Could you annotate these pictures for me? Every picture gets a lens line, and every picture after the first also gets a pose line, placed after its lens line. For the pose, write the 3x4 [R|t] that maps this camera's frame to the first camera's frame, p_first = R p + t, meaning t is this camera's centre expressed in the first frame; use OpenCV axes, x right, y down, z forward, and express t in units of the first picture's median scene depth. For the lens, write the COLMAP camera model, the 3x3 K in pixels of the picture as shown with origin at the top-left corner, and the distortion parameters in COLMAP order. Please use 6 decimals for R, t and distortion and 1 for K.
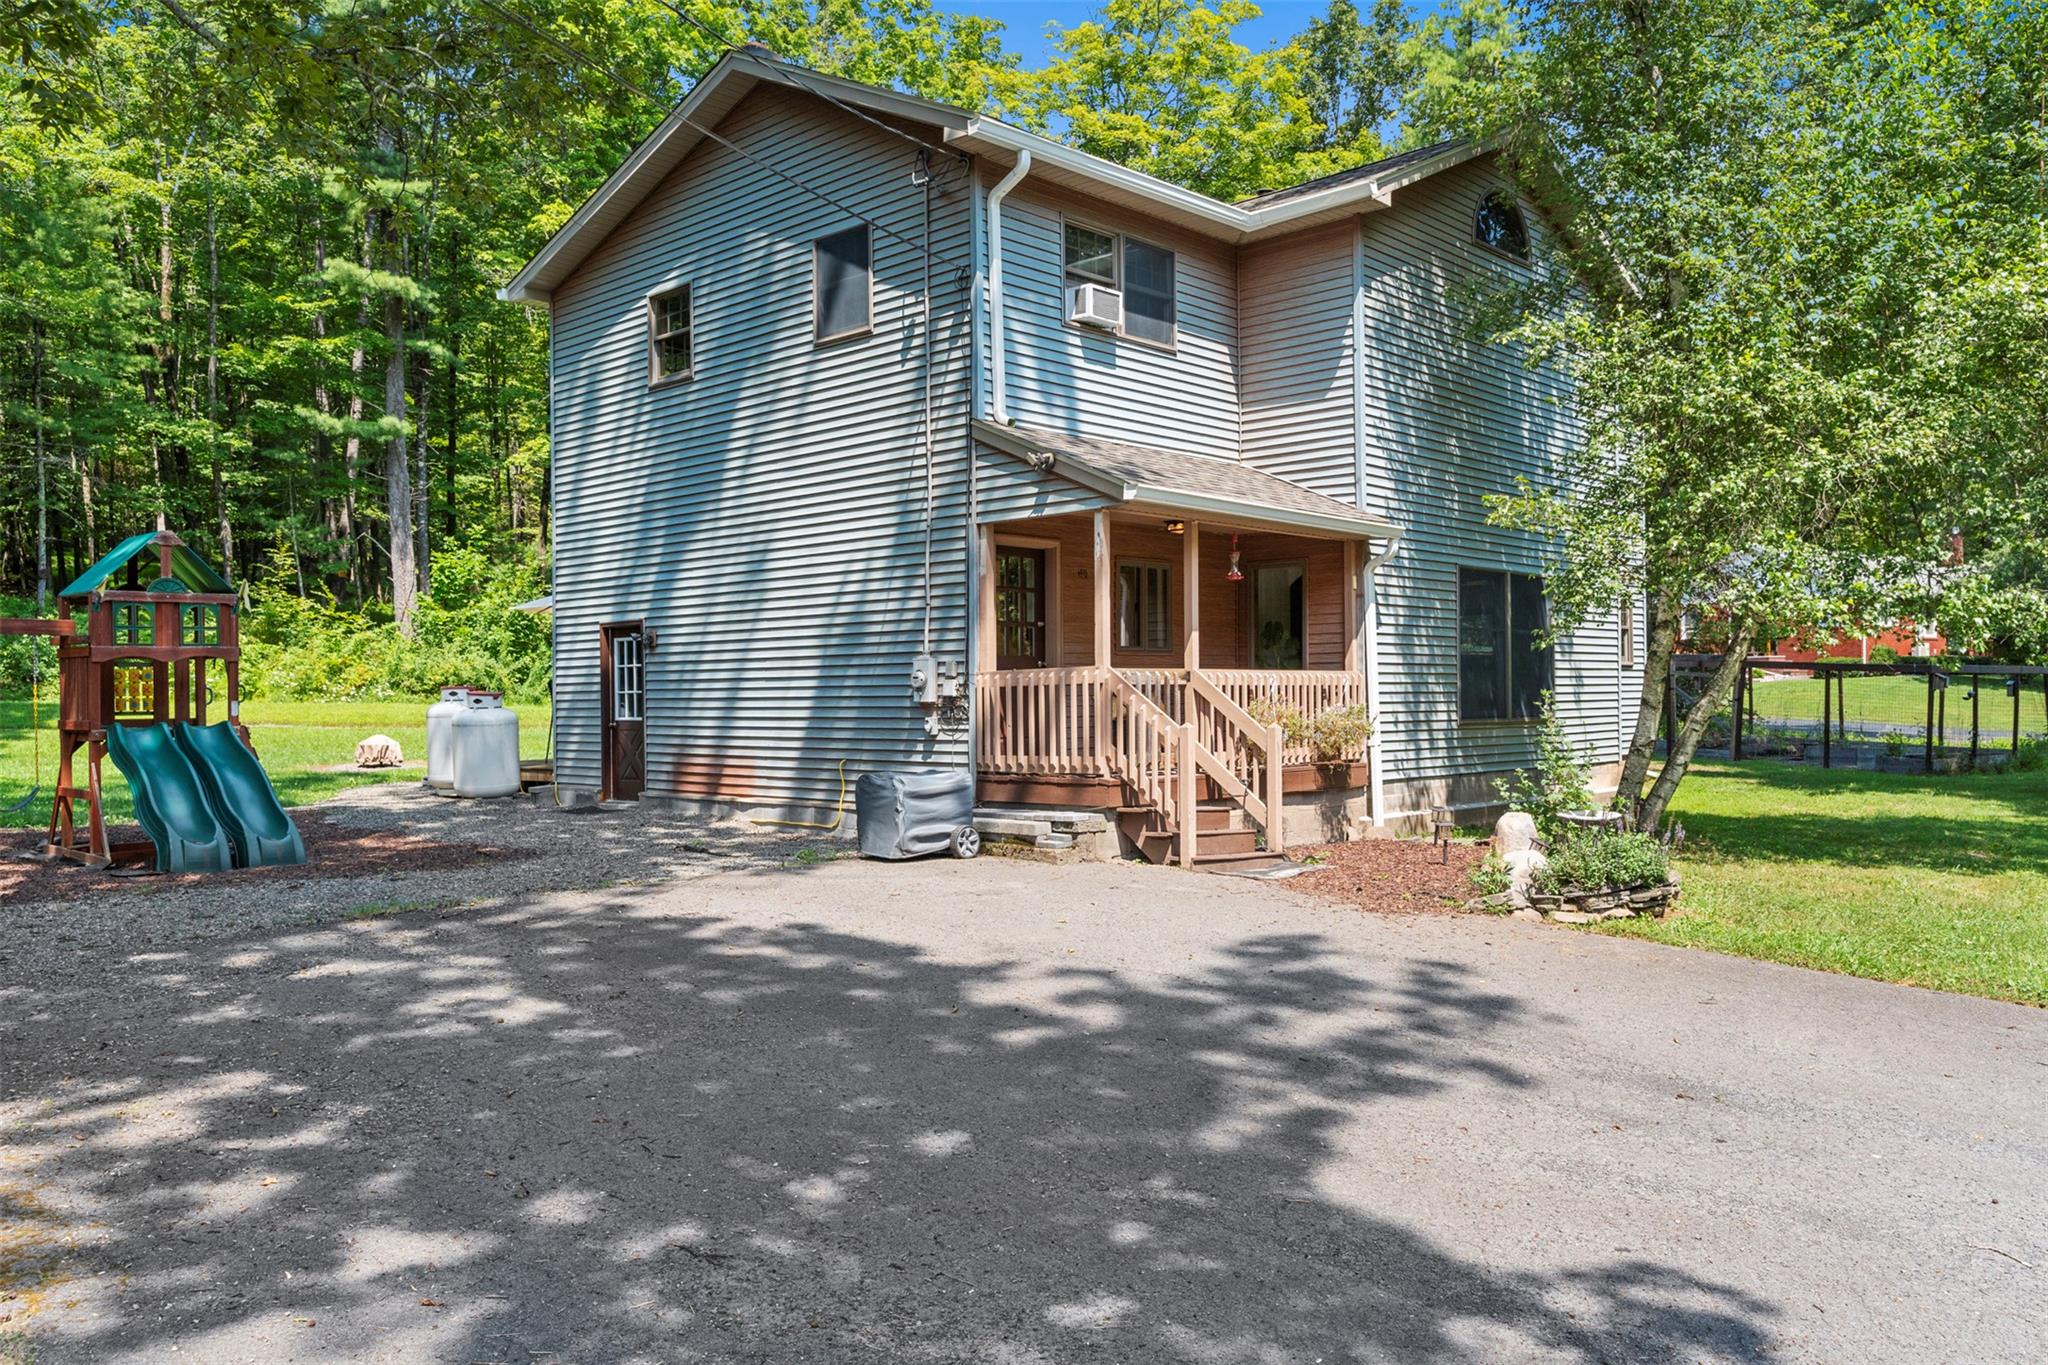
lens RADIAL K [[1543.2, 0, 1028.8], [0, 1543.2, 682.4], [0, 0, 1]] dist [0.011728, 0.004122]
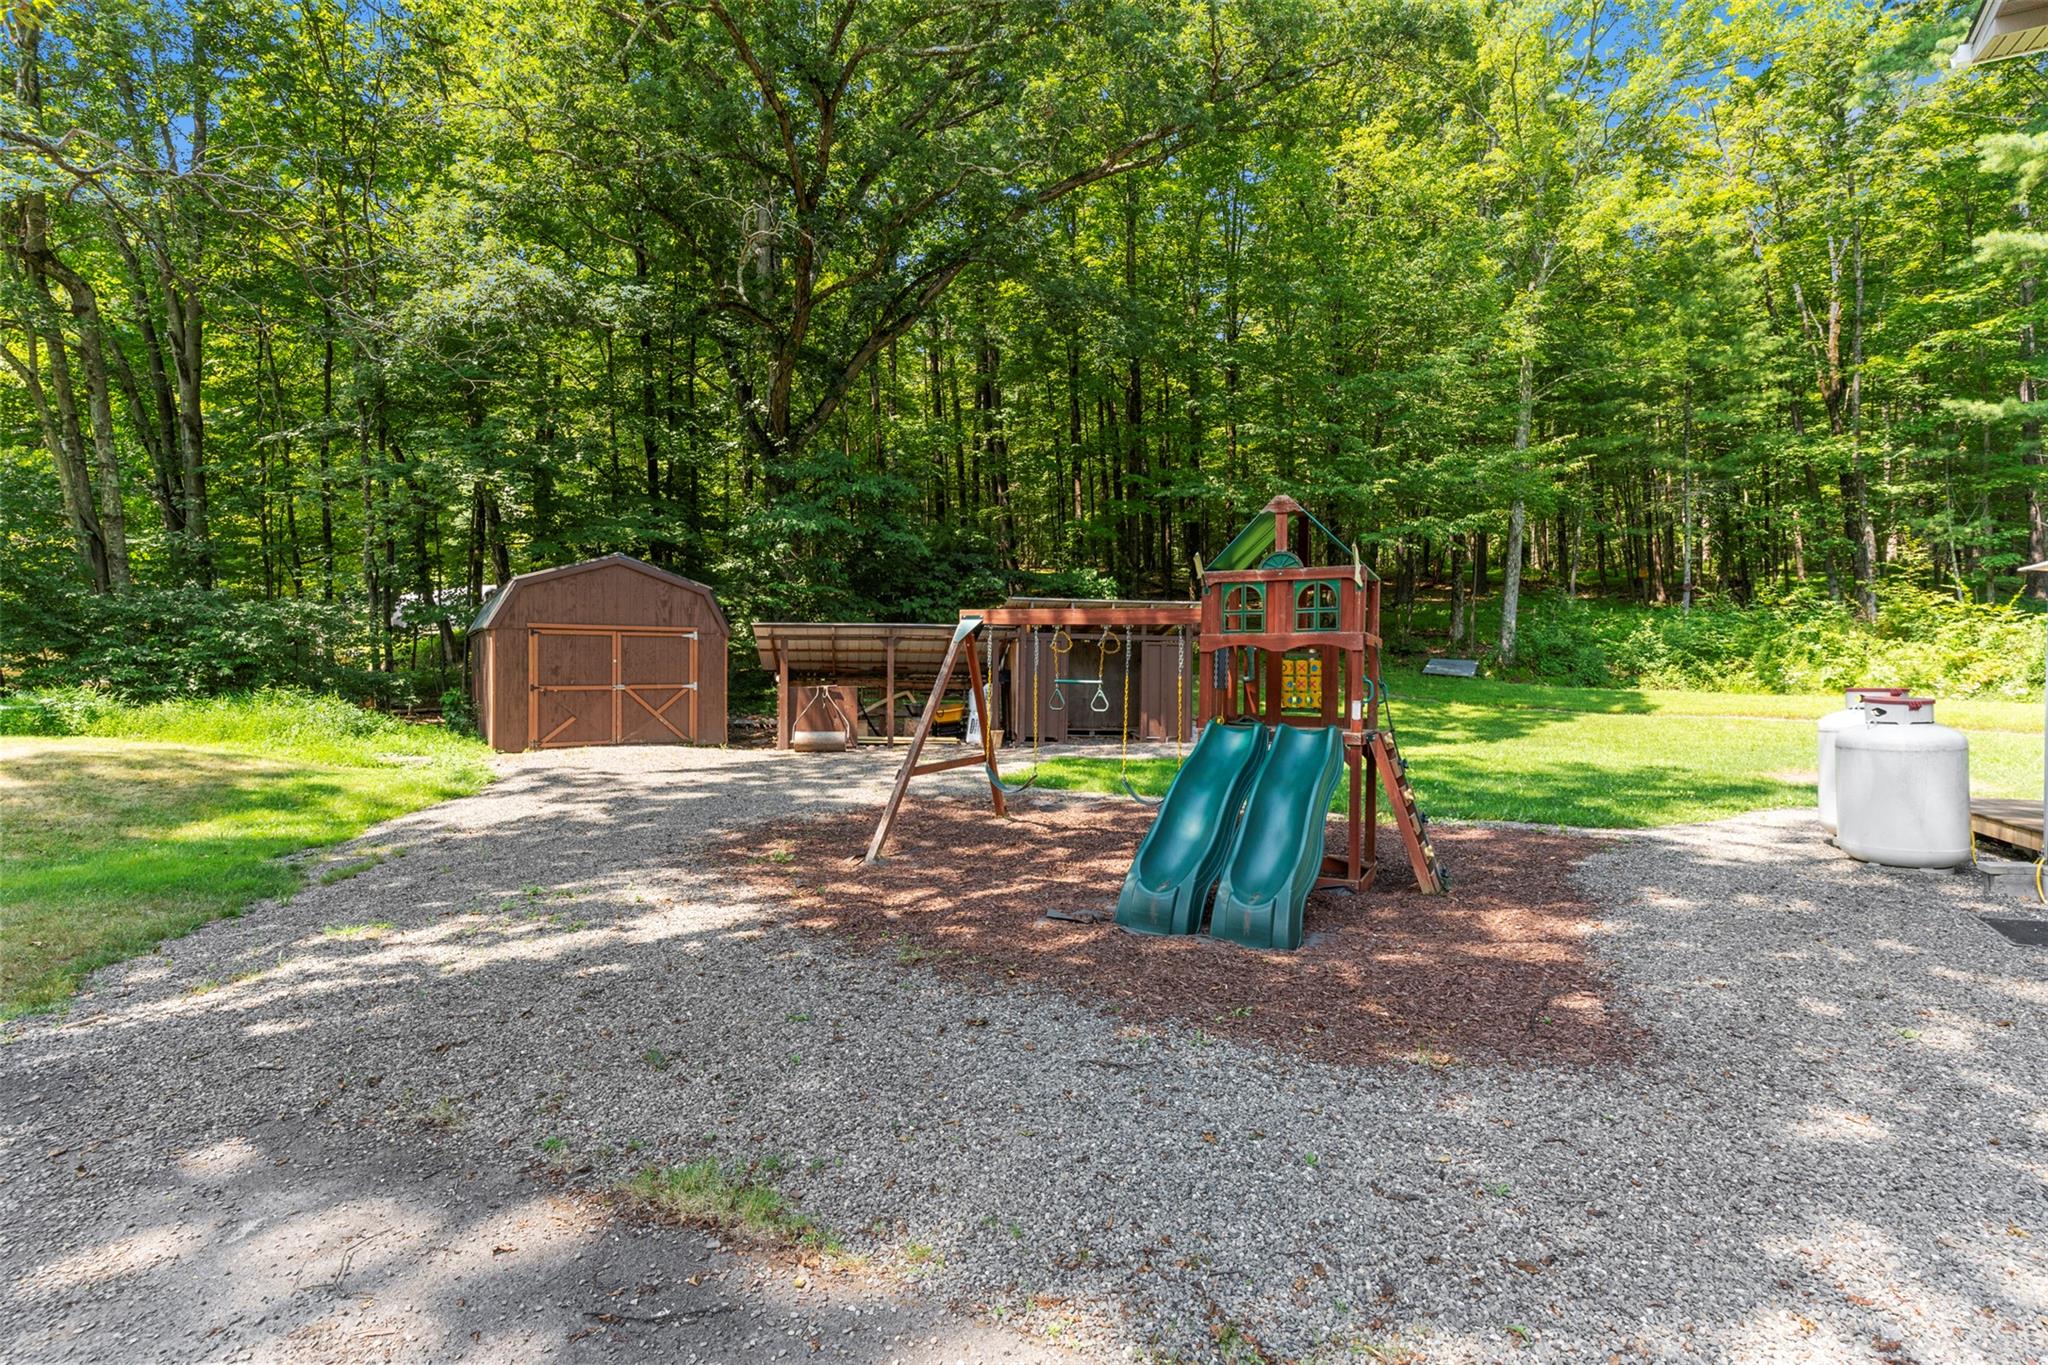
lens RADIAL K [[978.8, 0, 1019.6], [0, 978.8, 680.4], [0, 0, 1]] dist [-0.002437, 0.000544]
pose [[0.282004, 0.016081, -0.959278, -0.096757], [-0.009952, 0.999855, 0.013835, -0.003390], [0.959361, 0.005645, 0.282123, 0.721027]]
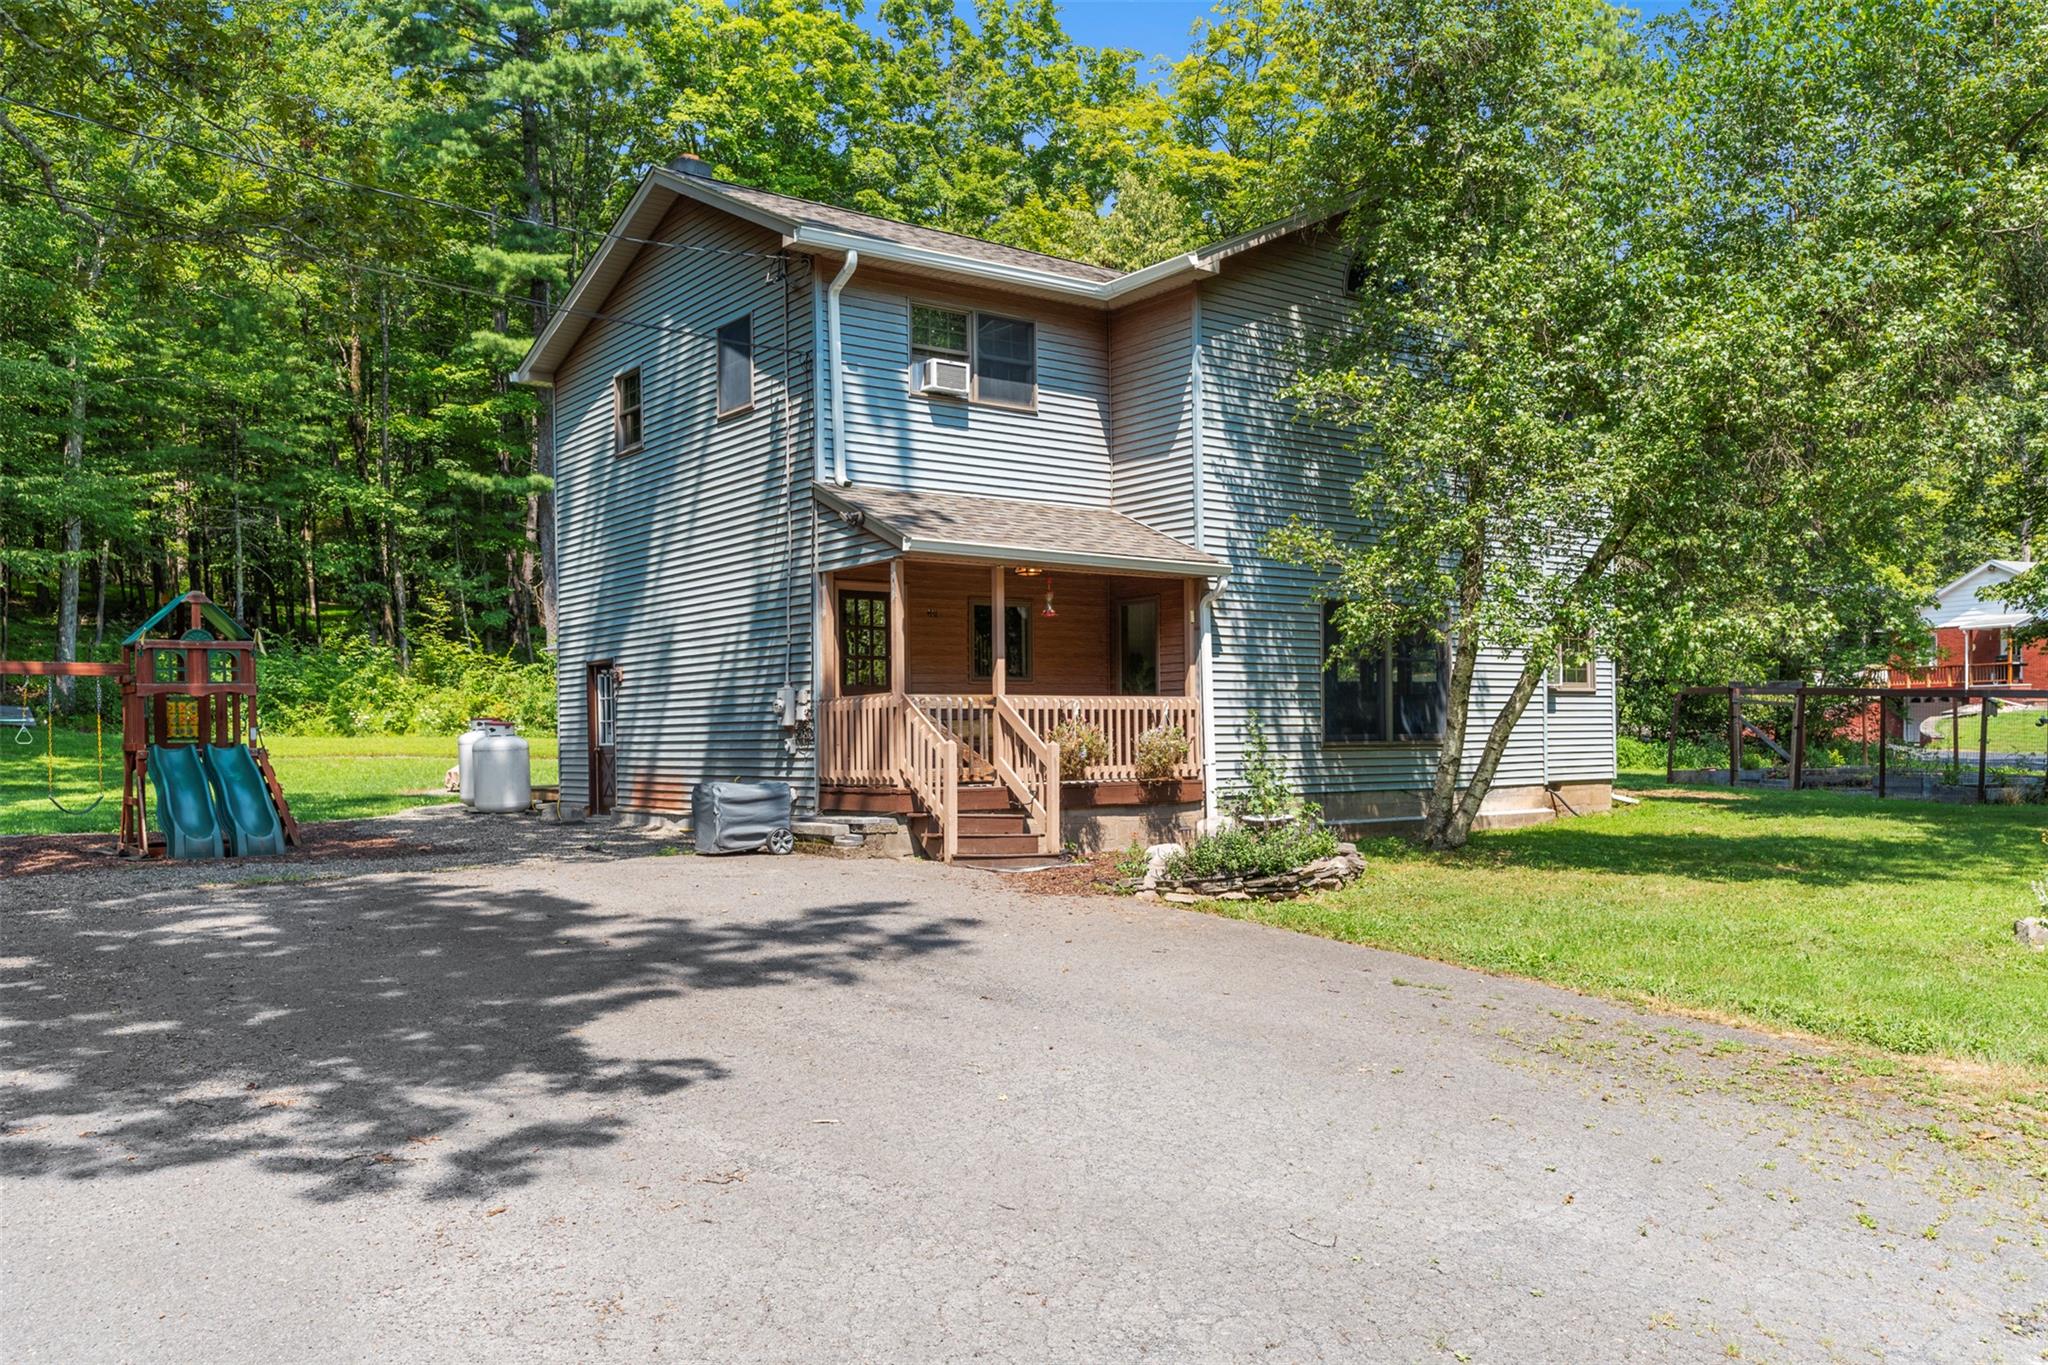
lens RADIAL K [[1603.8, 0, 997.8], [0, 1603.8, 746.1], [0, 0, 1]] dist [0.002443, -0.003464]
pose [[0.985922, -0.003341, -0.167172, 0.267186], [0.005993, 0.999864, 0.015360, 0.009523], [0.167098, -0.016146, 0.985808, -0.154762]]
